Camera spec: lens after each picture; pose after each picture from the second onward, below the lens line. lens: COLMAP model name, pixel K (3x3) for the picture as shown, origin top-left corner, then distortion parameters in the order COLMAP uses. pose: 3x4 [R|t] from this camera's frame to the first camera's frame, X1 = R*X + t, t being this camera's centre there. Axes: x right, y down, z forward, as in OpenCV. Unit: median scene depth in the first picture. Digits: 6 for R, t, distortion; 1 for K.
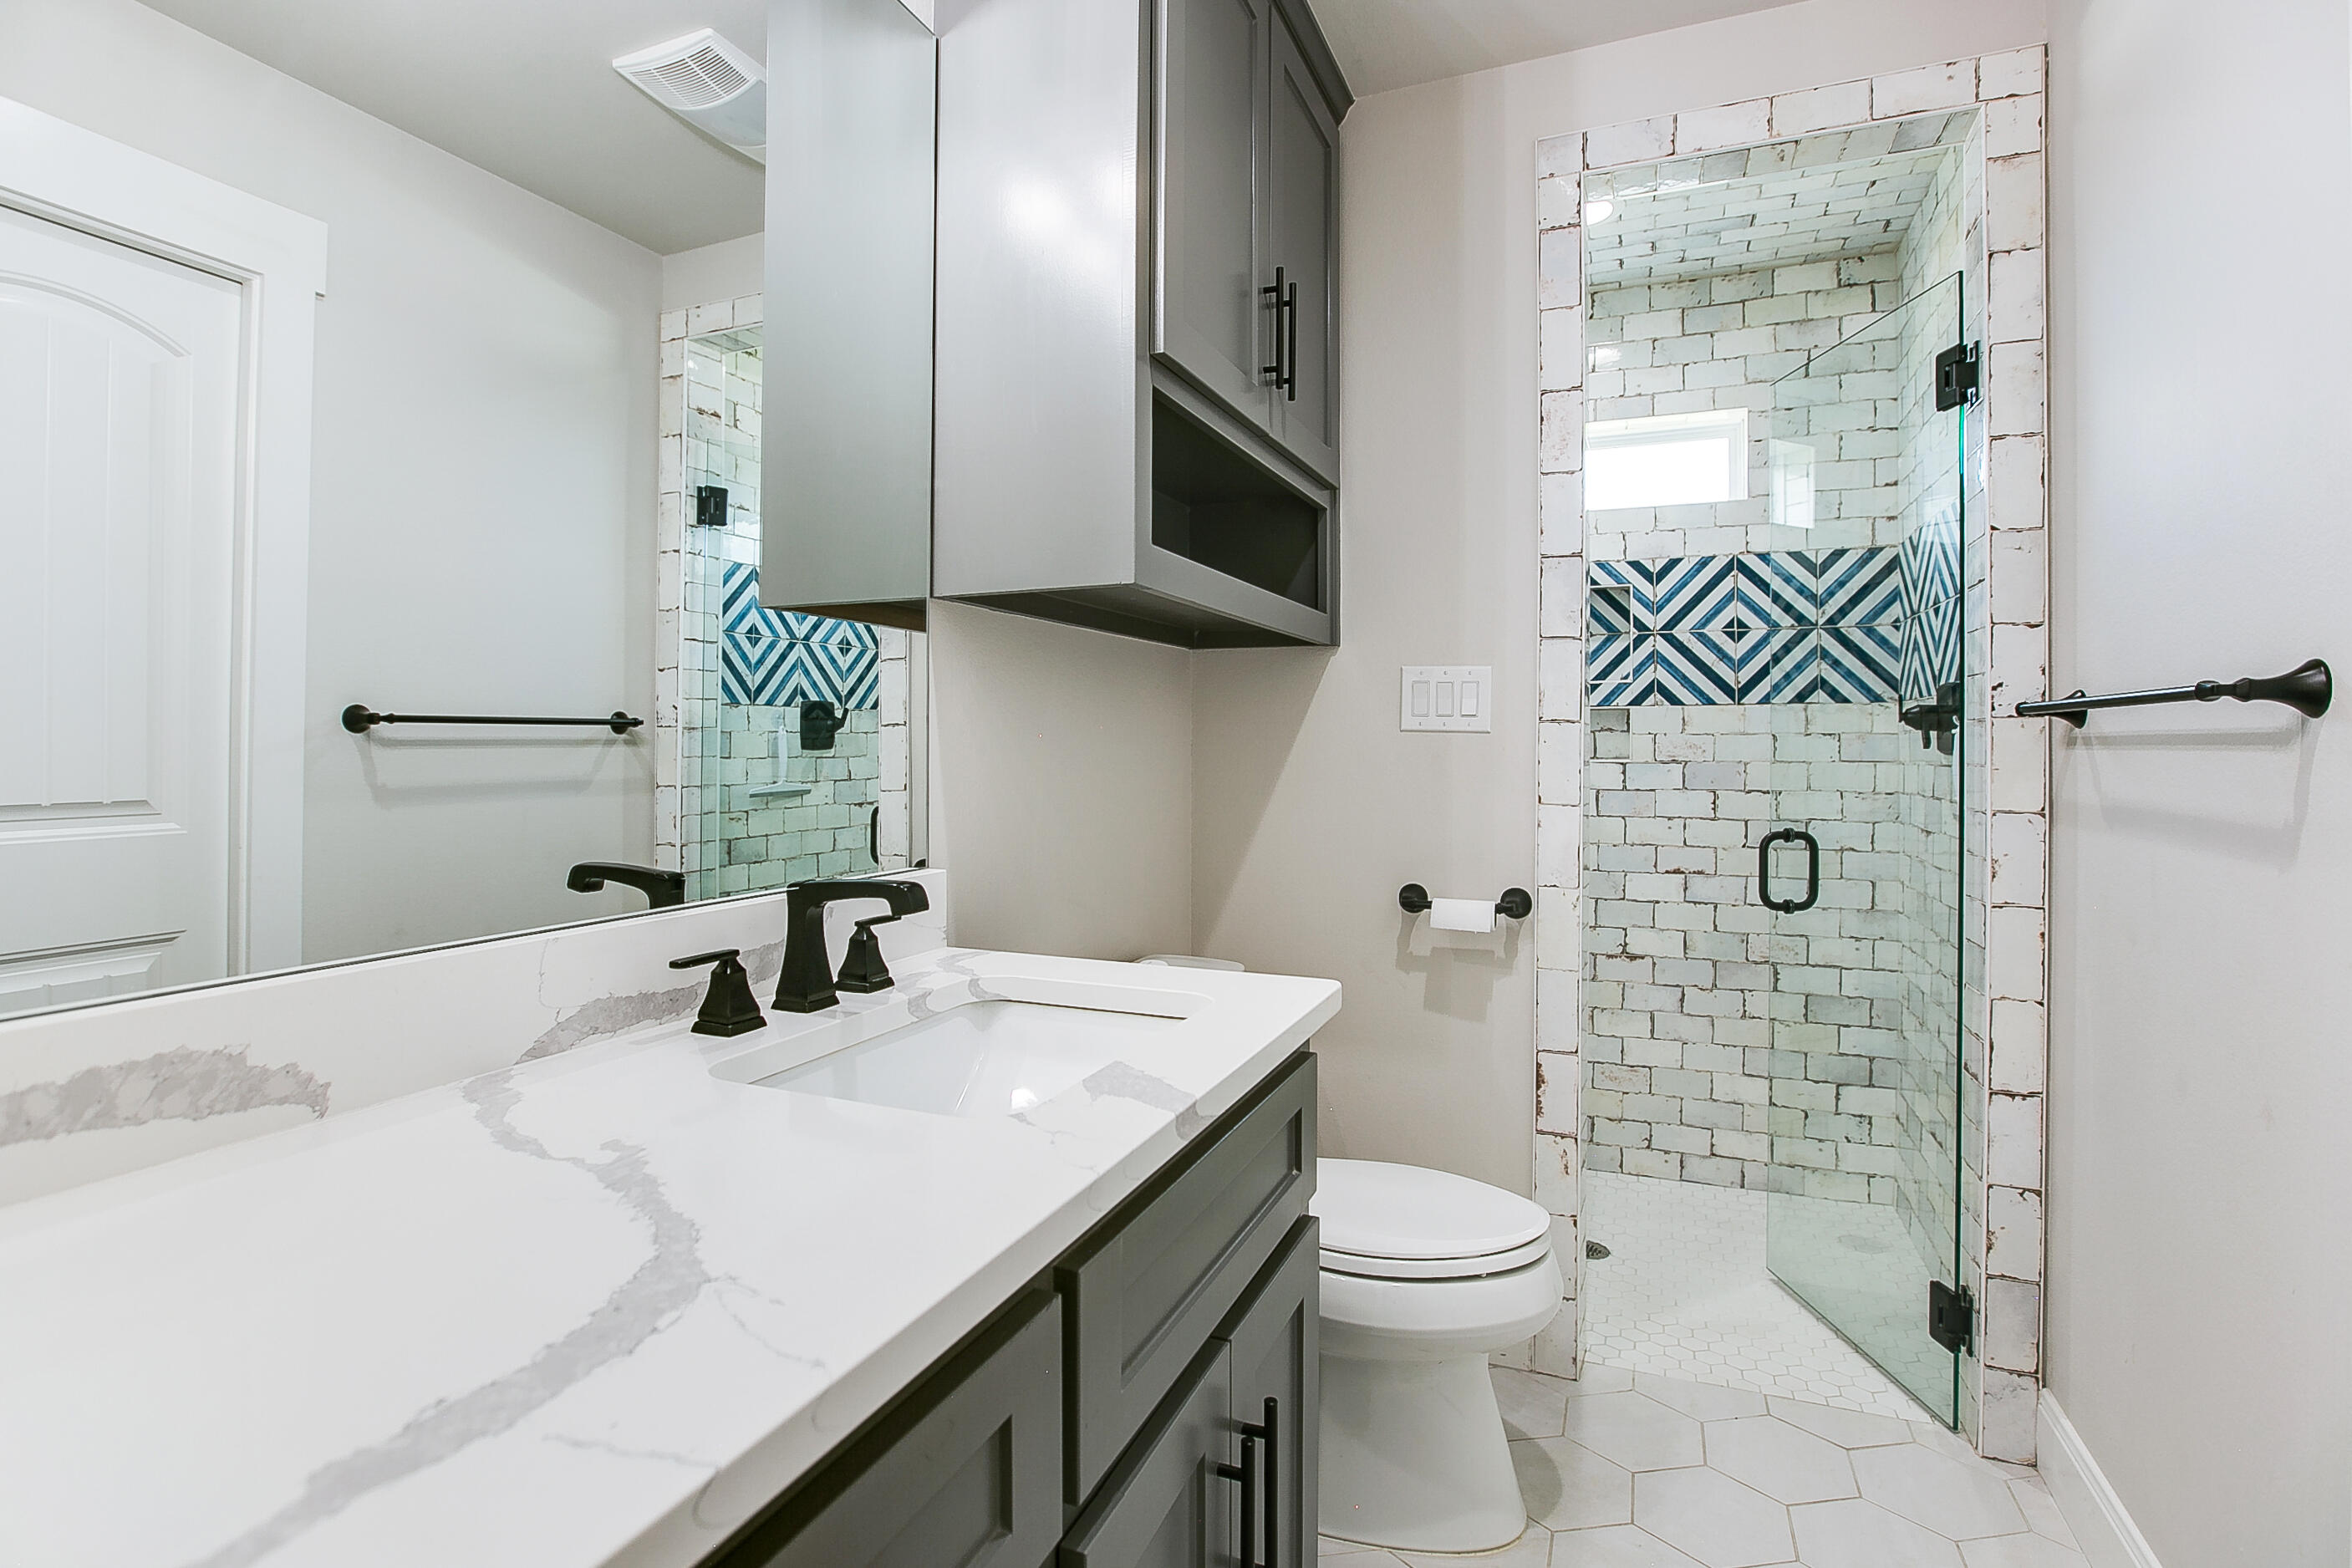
lens RADIAL K [[1114.0, 0, 1176.0], [0, 1114.0, 784.0], [0, 0, 1]] dist [-0.040385, 0.009664]
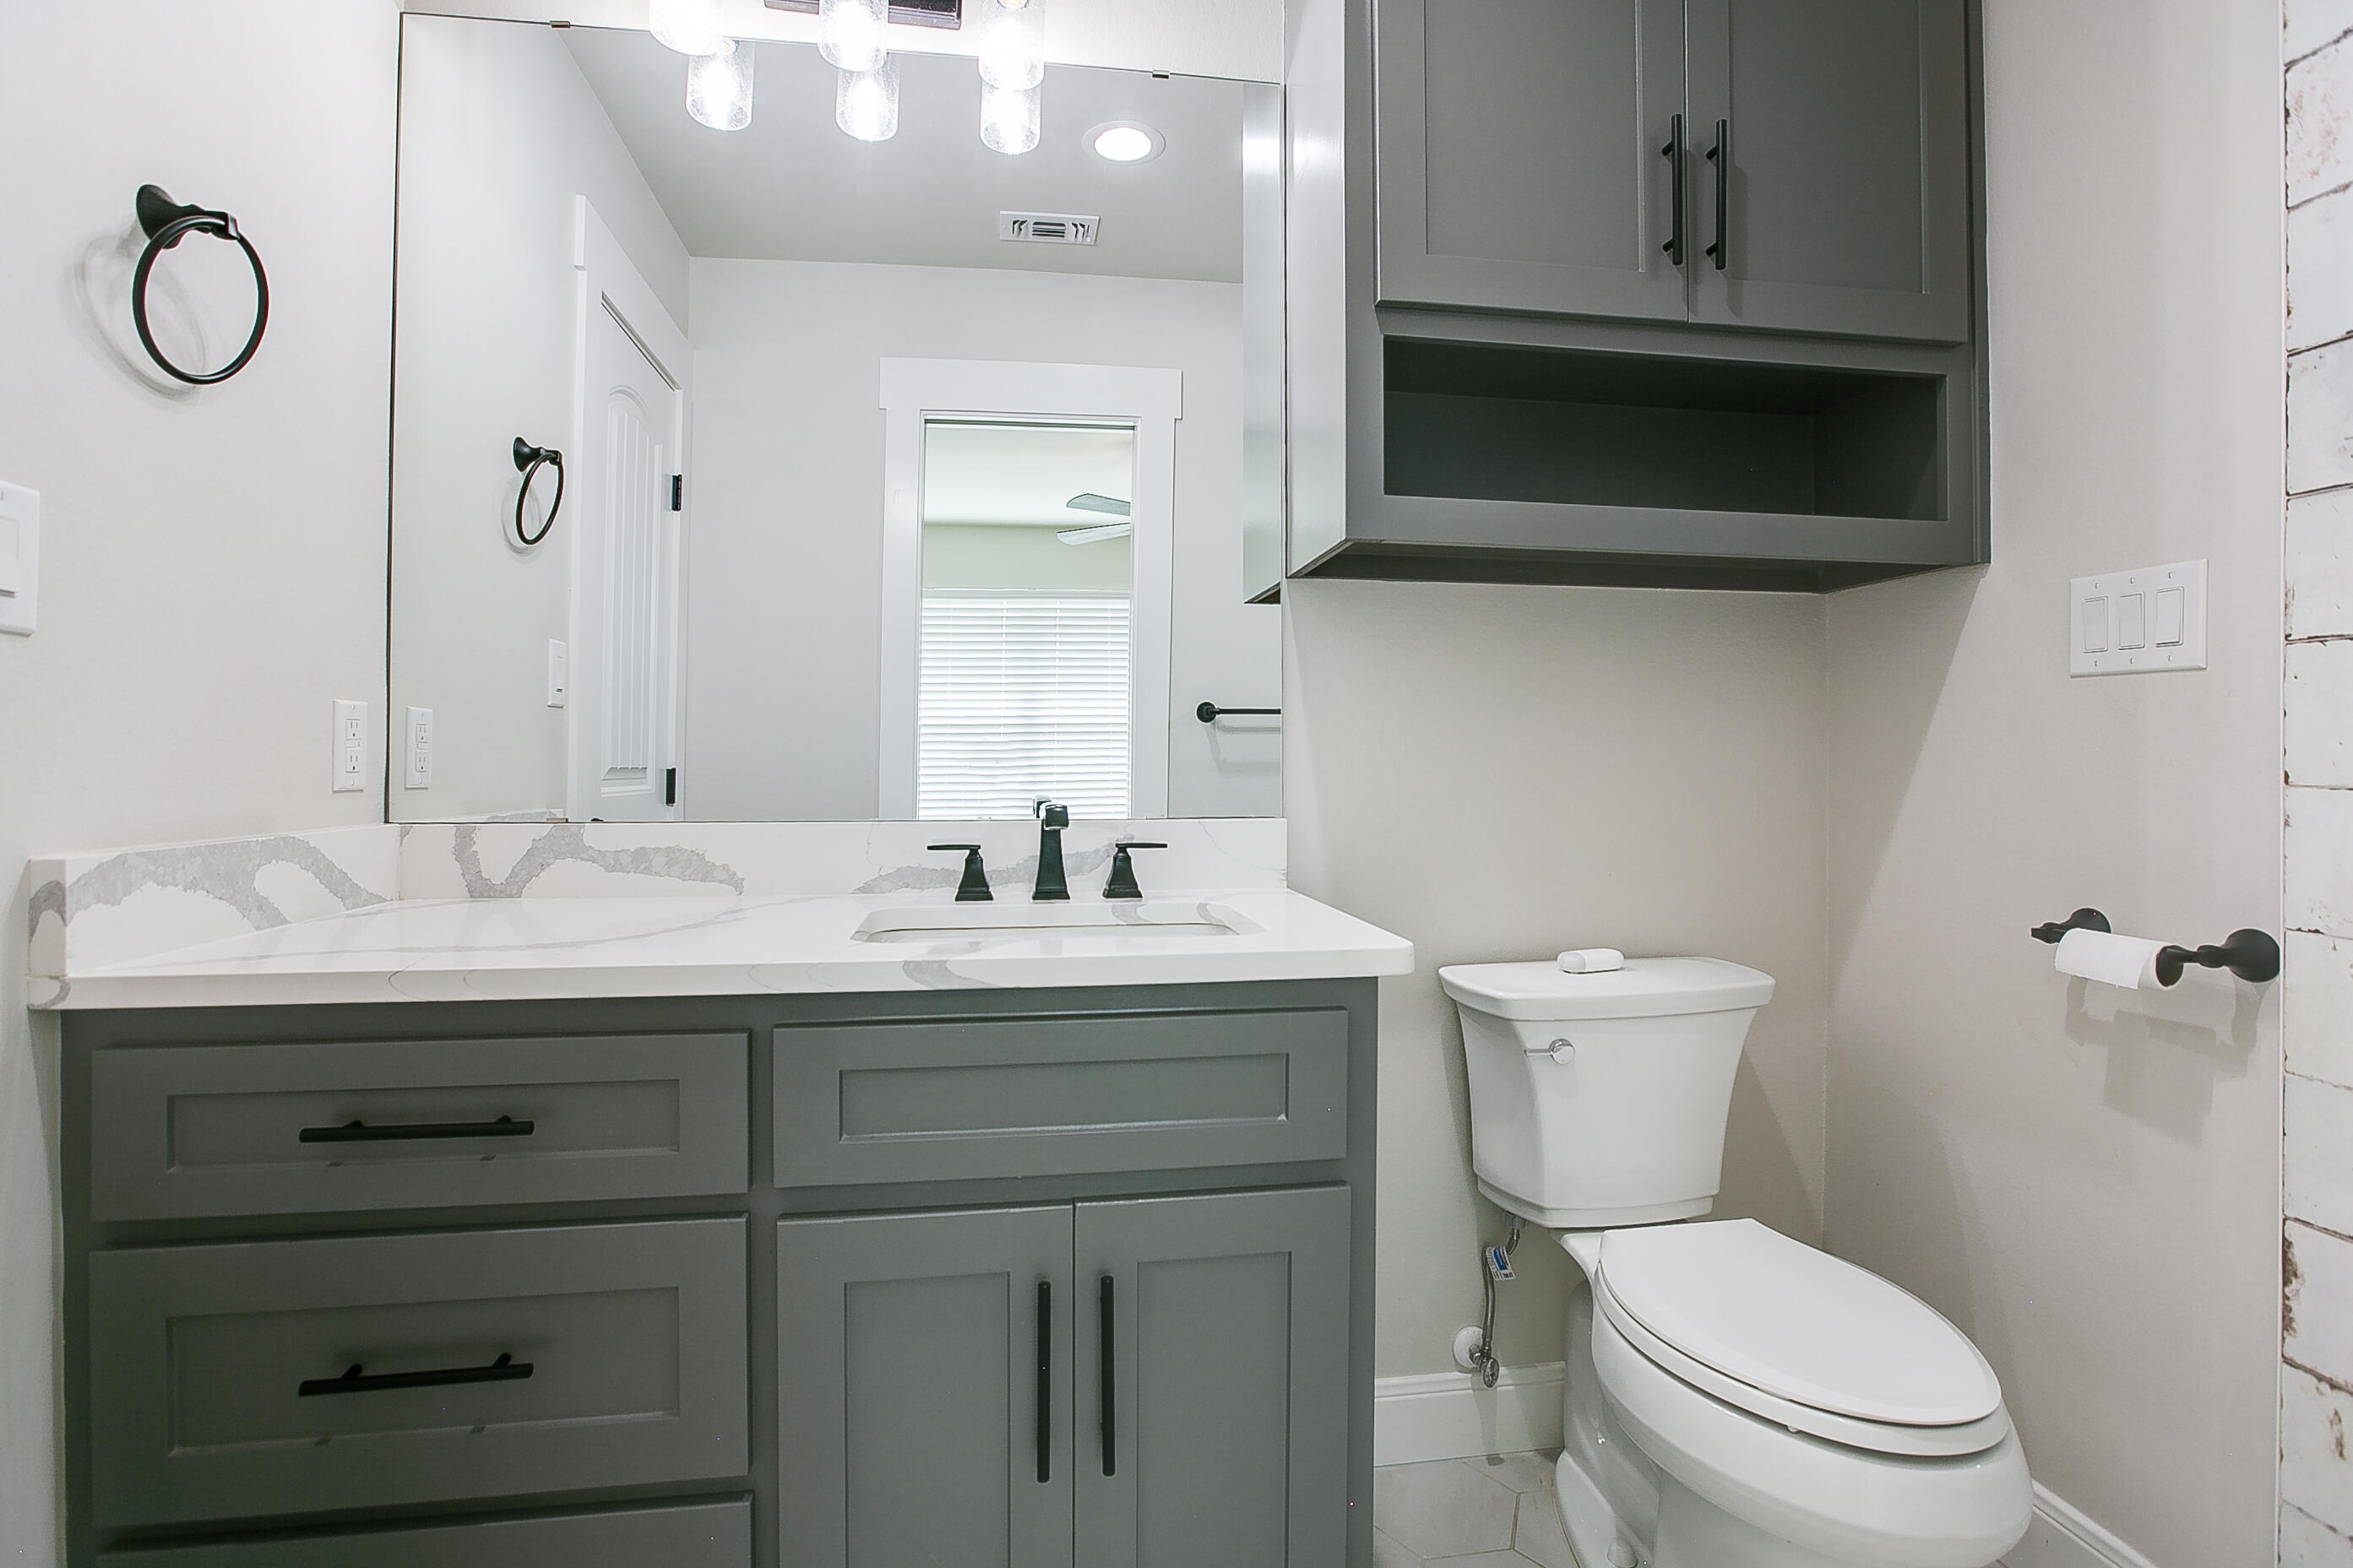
lens RADIAL K [[1118.9, 0, 1176.5], [0, 1118.9, 784.0], [0, 0, 1]] dist [-0.076860, 0.030272]
pose [[0.533725, 0.017446, -0.845478, 0.483457], [-0.023966, 0.999698, 0.005500, 0.027364], [0.845319, 0.017327, 0.533982, 0.216112]]
